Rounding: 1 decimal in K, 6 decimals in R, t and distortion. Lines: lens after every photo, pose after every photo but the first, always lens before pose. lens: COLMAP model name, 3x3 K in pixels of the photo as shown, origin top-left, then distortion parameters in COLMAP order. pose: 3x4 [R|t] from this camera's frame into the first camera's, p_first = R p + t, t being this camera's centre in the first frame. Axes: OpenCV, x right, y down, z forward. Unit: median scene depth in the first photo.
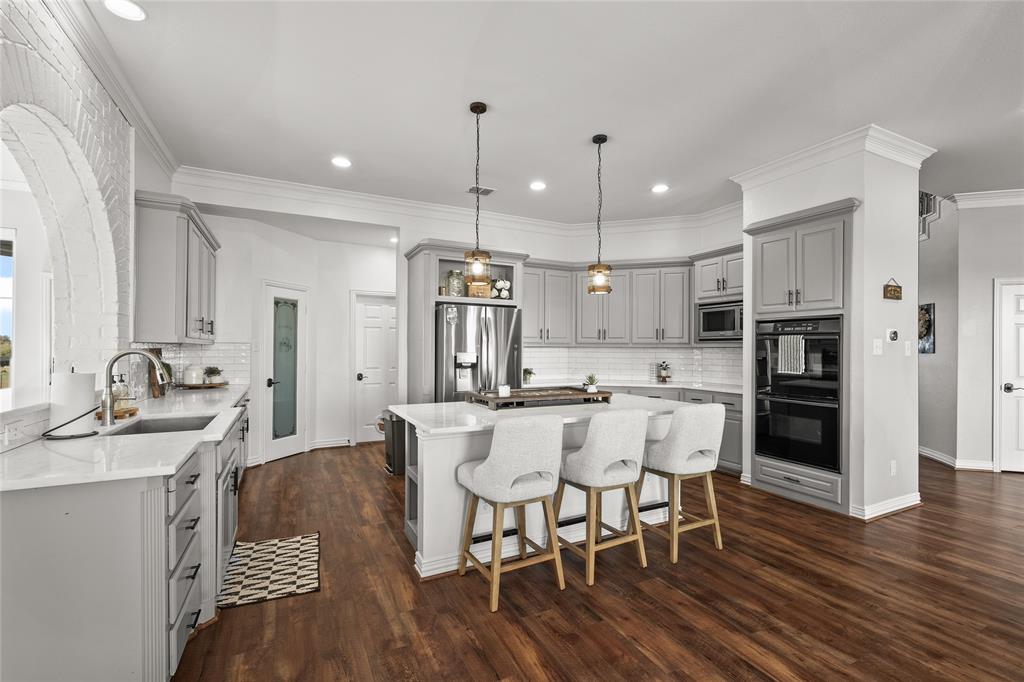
lens RADIAL K [[456.2, 0, 520.3], [0, 456.2, 343.0], [0, 0, 1]] dist [-0.008747, -0.000253]
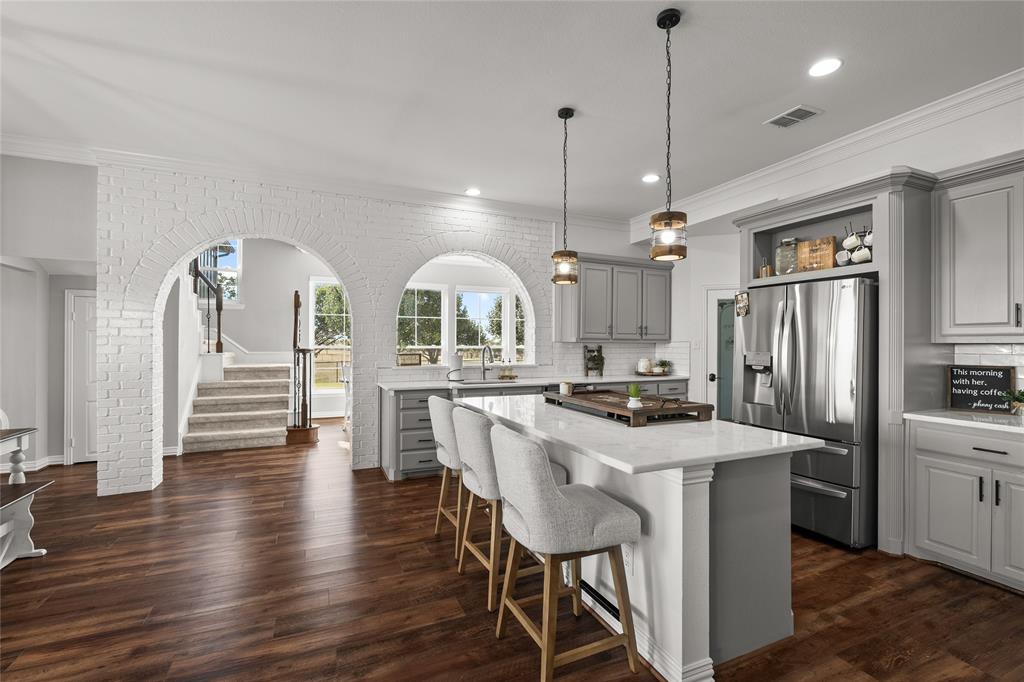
lens RADIAL K [[456.2, 0, 510.3], [0, 456.2, 339.4], [0, 0, 1]] dist [-0.008747, -0.000253]
pose [[-0.064363, -0.014321, -0.997824, 0.642984], [0.005393, 0.999877, -0.014698, 0.009570], [0.997912, -0.006327, -0.064277, 0.641064]]
